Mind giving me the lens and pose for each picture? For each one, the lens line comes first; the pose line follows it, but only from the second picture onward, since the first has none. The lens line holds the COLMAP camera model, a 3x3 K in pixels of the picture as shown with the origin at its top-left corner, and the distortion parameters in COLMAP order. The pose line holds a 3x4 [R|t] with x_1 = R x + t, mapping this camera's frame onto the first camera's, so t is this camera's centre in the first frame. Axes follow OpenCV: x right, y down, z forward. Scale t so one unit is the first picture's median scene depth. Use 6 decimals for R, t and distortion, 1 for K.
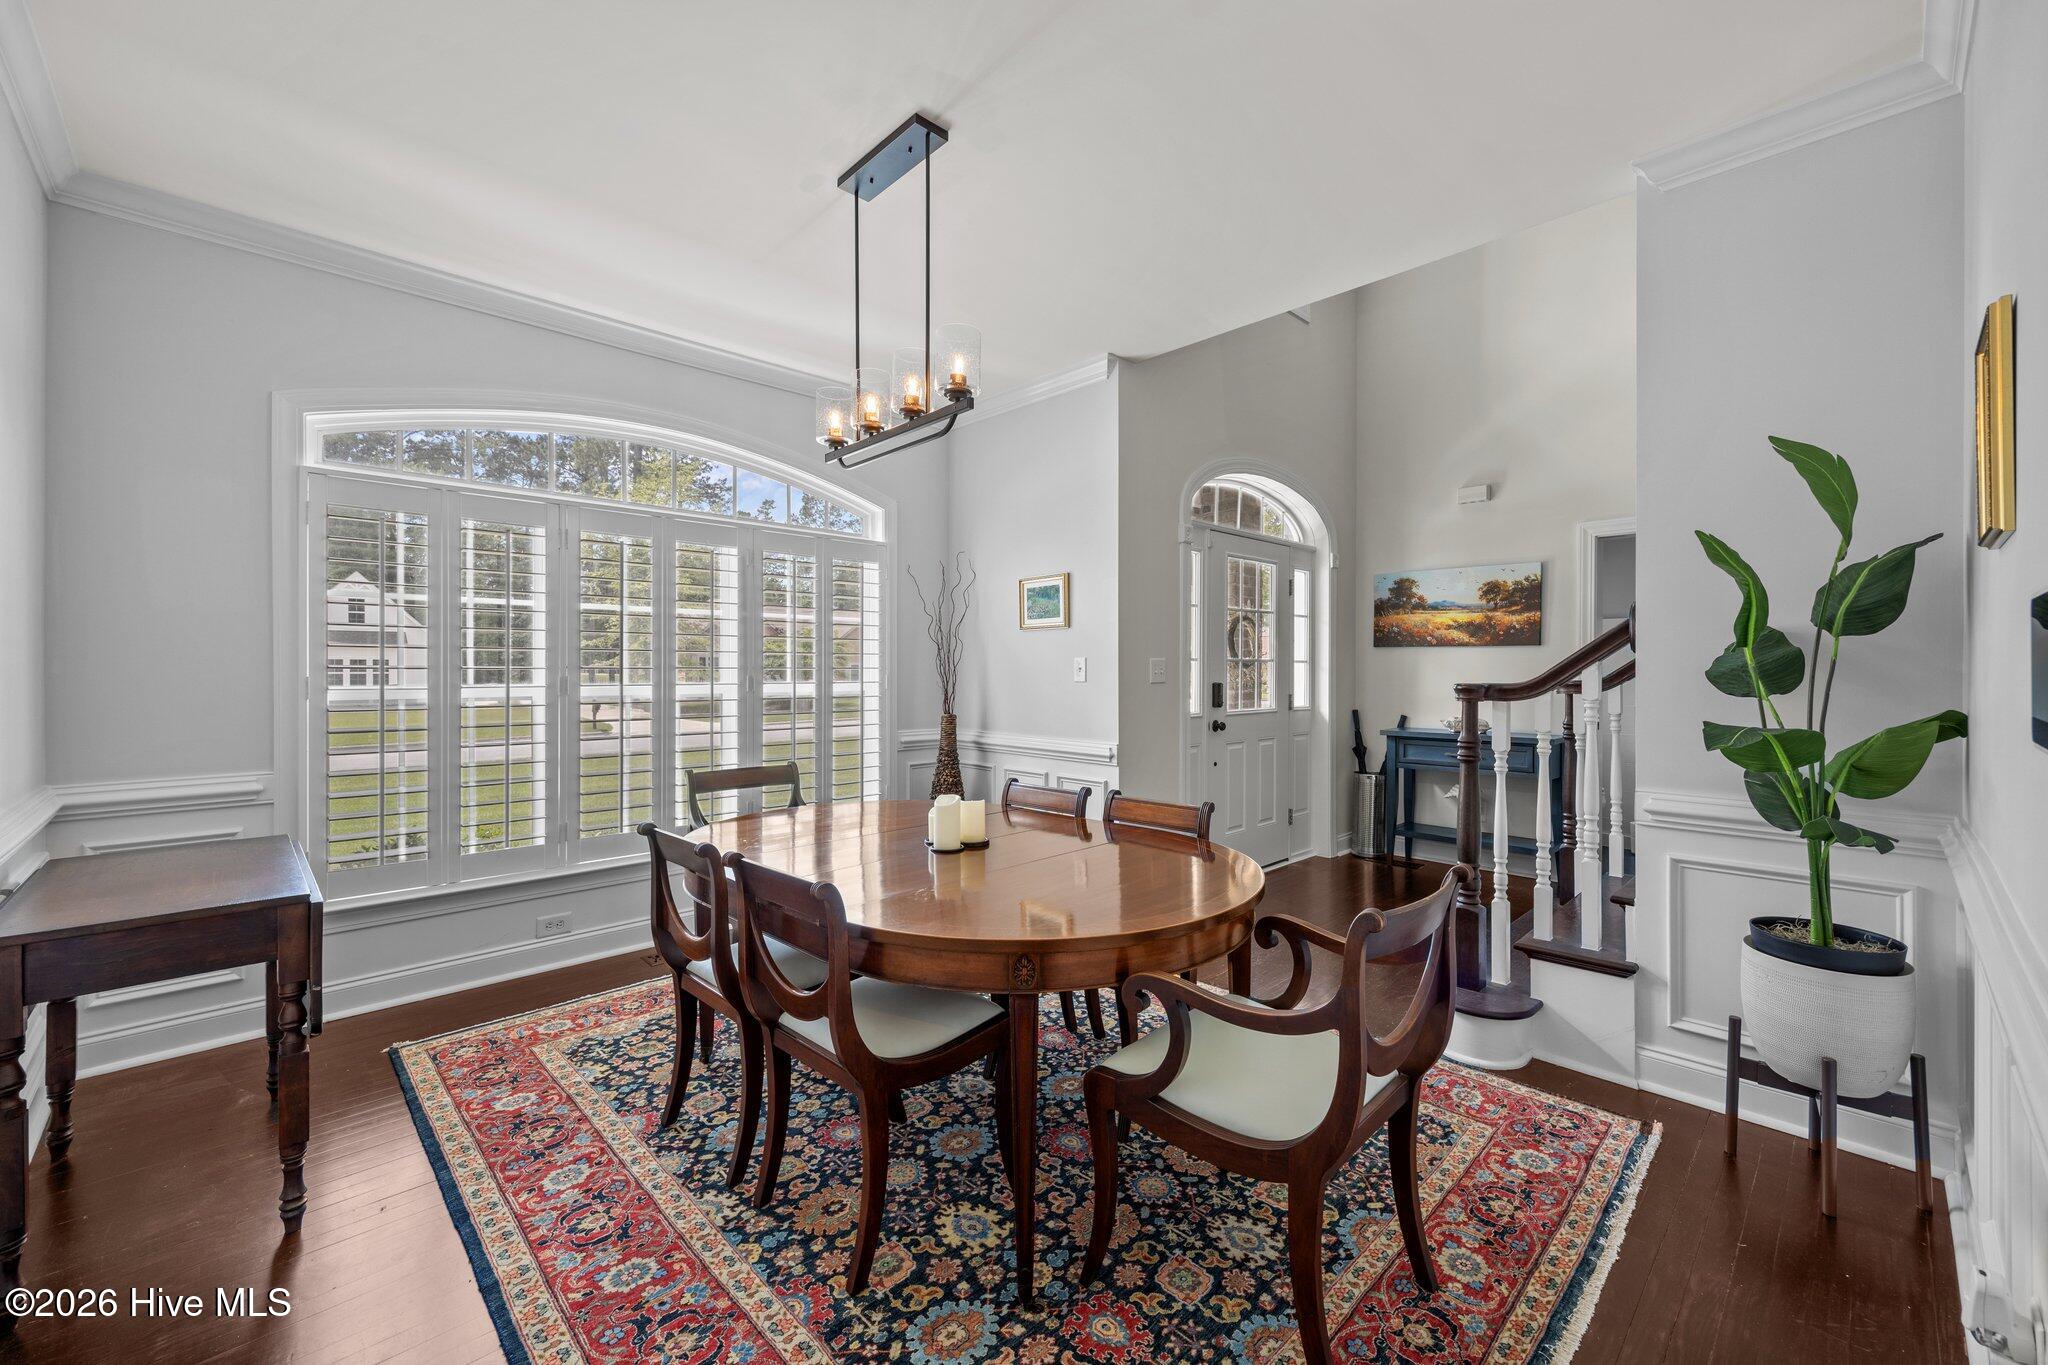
lens RADIAL K [[784.5, 0, 1021.4], [0, 784.5, 673.0], [0, 0, 1]] dist [-0.002366, -0.000060]
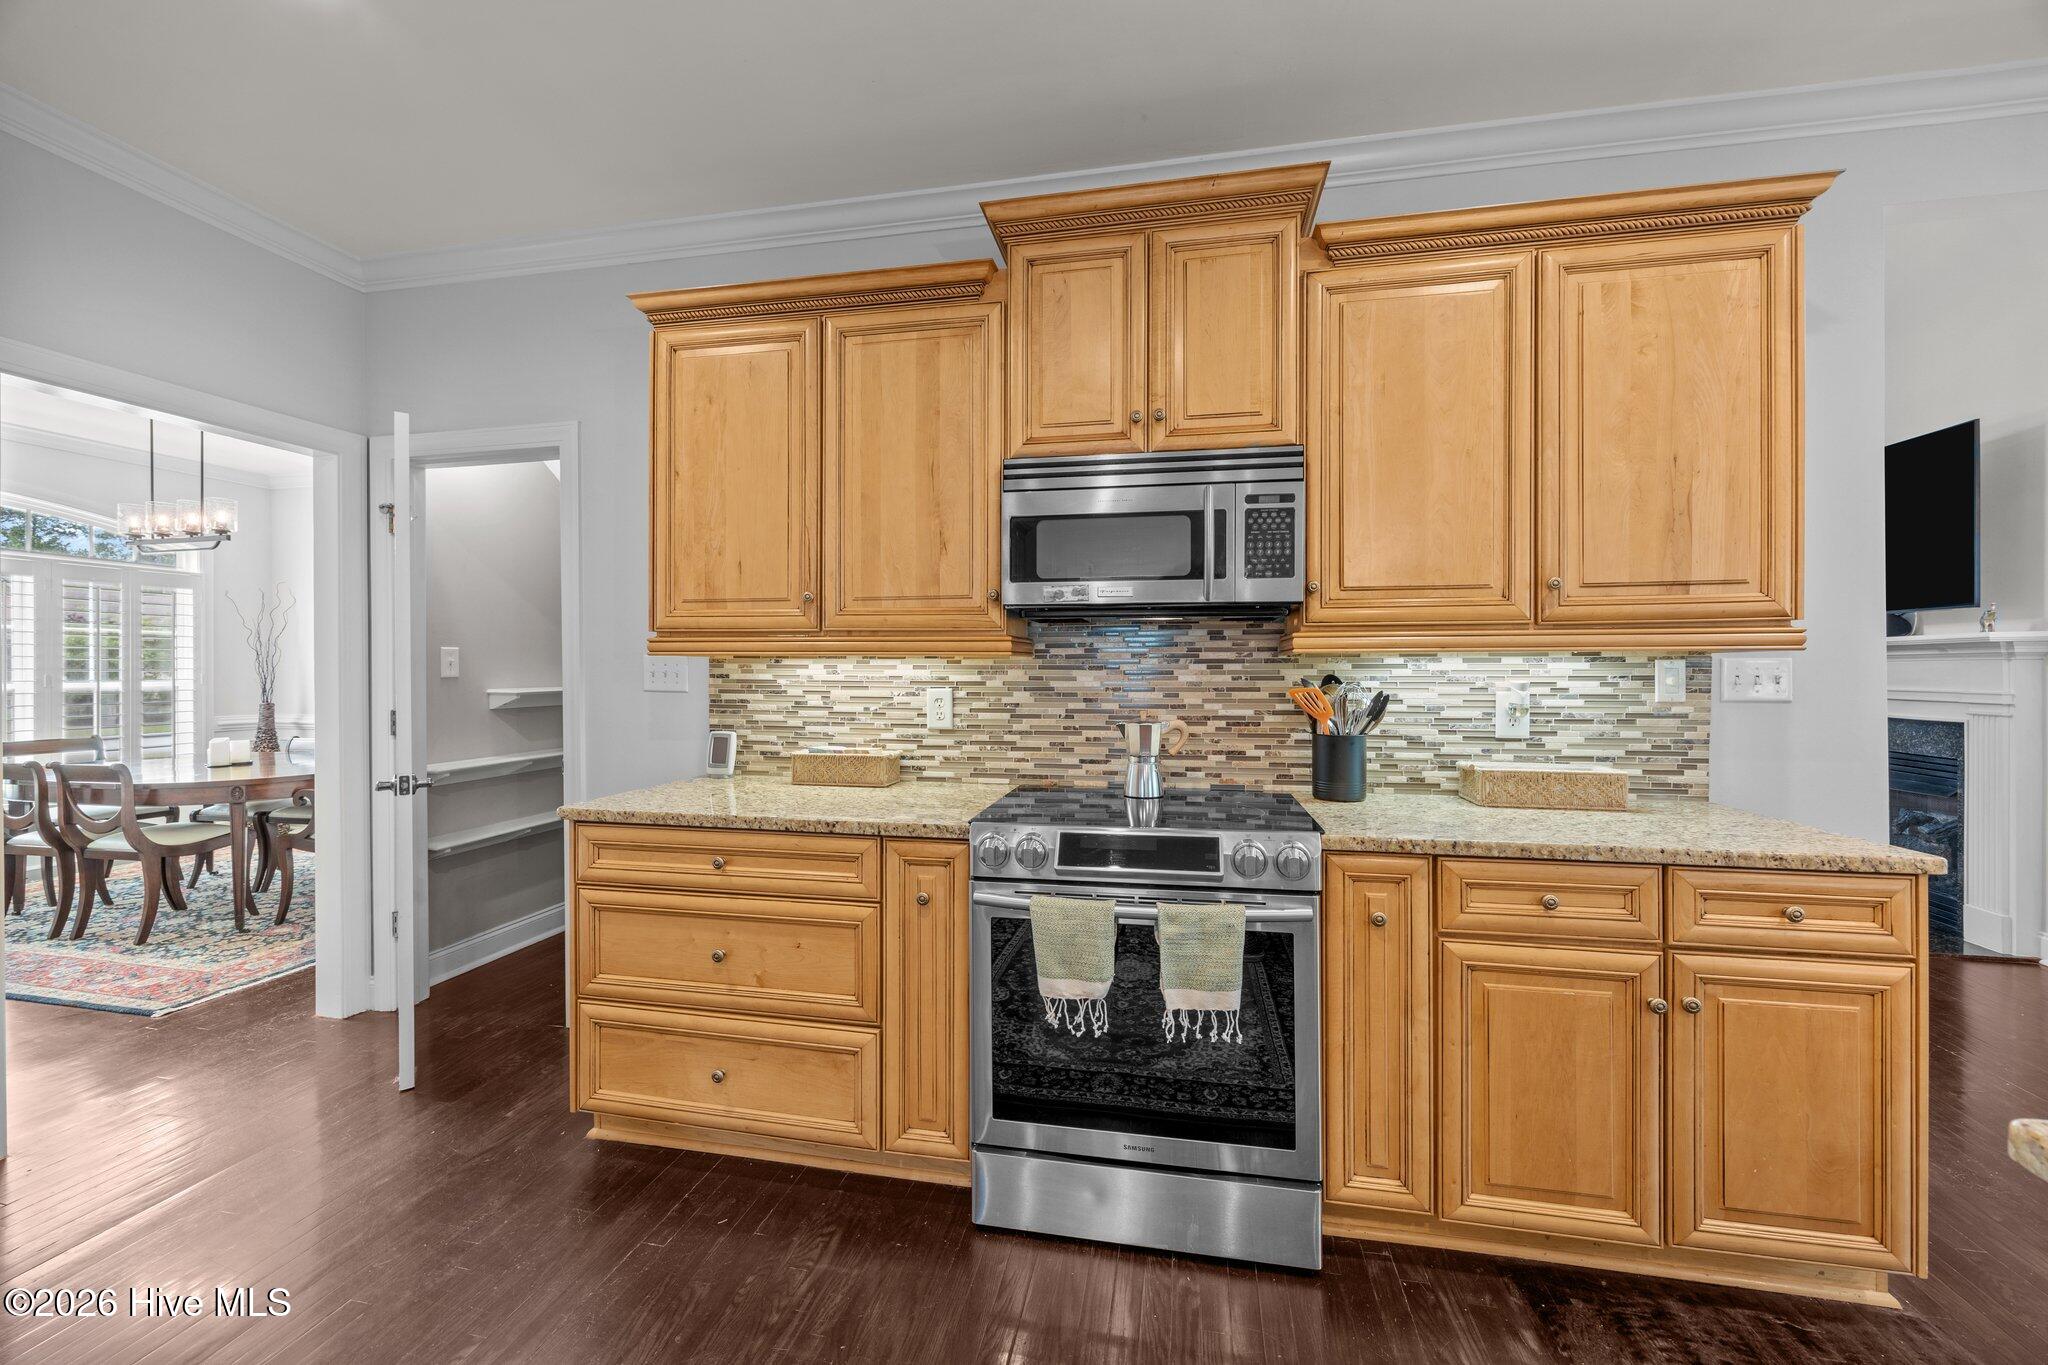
lens RADIAL K [[784.5, 0, 1030.3], [0, 784.5, 674.6], [0, 0, 1]] dist [-0.002366, -0.000060]
pose [[0.829400, -0.003590, 0.558644, 0.435289], [0.002452, 0.999993, 0.002786, 0.004620], [-0.558650, -0.000941, 0.829403, -1.522199]]
